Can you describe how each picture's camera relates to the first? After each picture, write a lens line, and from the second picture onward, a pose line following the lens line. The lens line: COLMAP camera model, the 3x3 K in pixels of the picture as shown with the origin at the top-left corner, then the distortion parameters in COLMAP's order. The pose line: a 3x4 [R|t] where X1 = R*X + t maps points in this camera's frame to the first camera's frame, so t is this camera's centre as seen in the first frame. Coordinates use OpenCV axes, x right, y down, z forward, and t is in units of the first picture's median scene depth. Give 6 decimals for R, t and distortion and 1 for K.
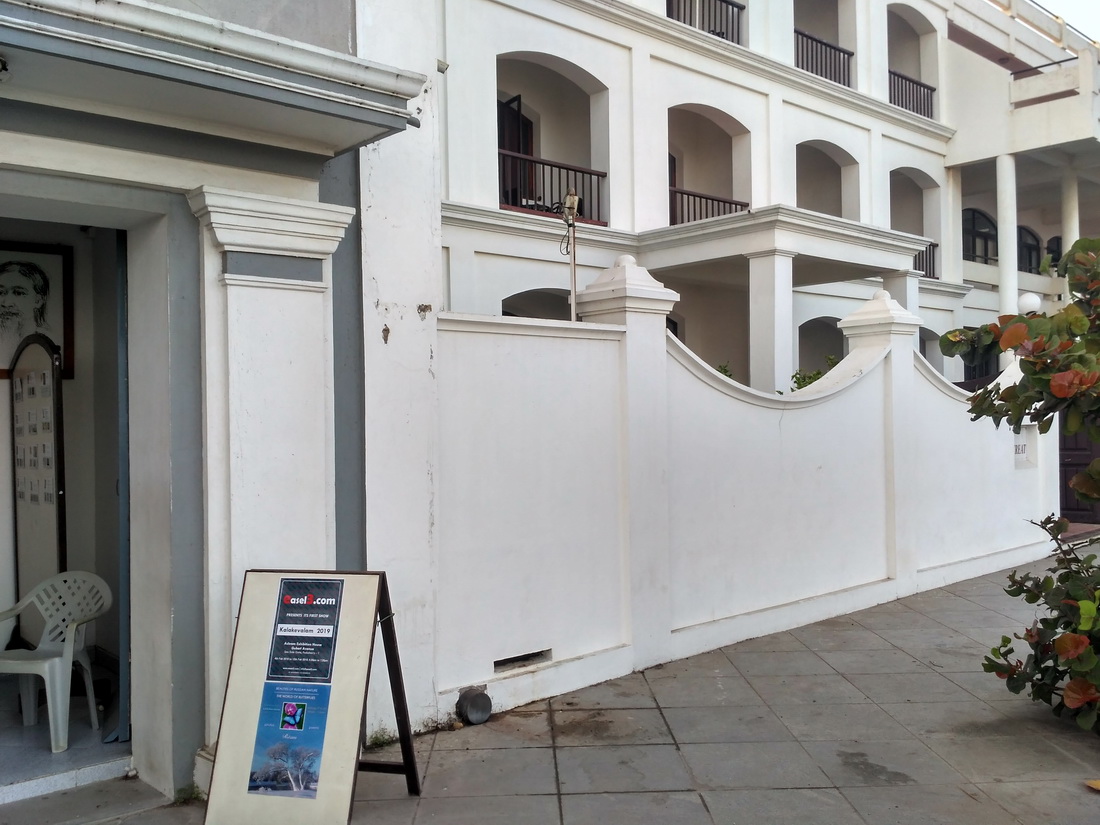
lens RADIAL K [[1005.7, 0, 549.2], [0, 1005.7, 413.8], [0, 0, 1]] dist [-0.016568, 0.000000]
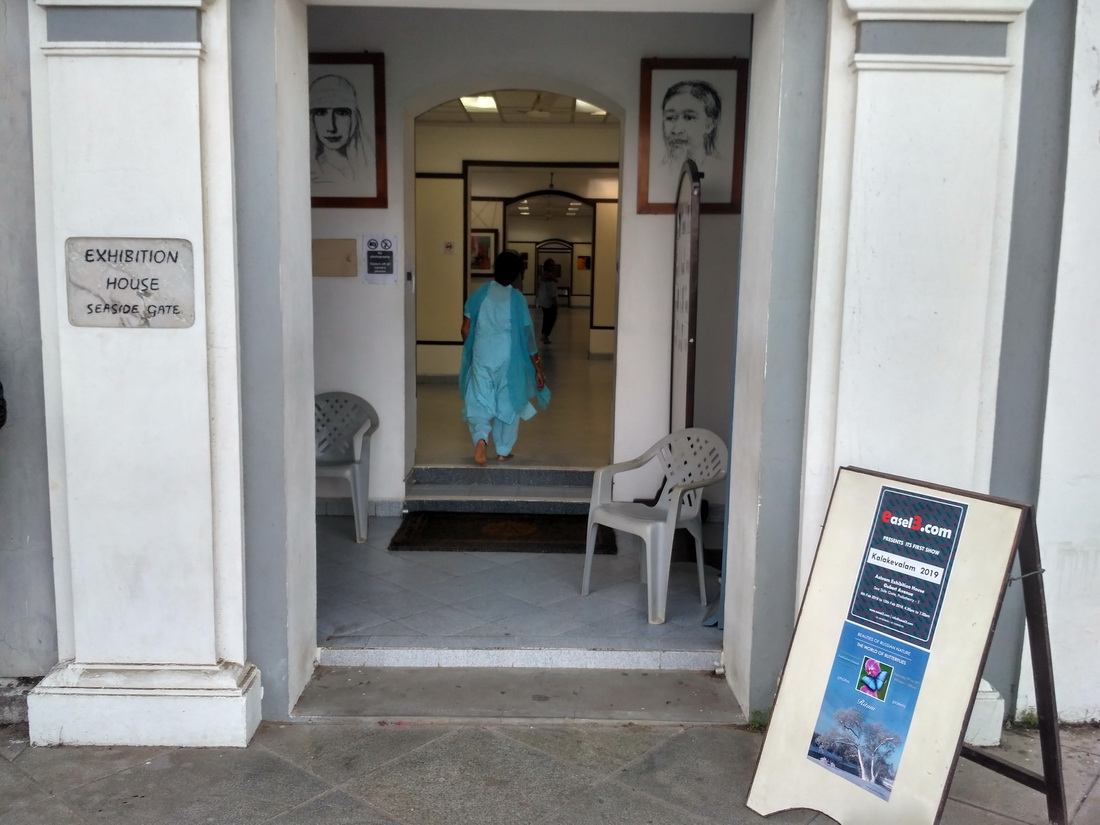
lens RADIAL K [[1005.7, 0, 553.4], [0, 1005.7, 414.0], [0, 0, 1]] dist [-0.016568, 0.000000]
pose [[0.746298, 0.125910, -0.653595, 0.017771], [-0.027358, 0.986918, 0.158883, 0.007053], [0.665050, -0.100693, 0.739980, 0.328000]]
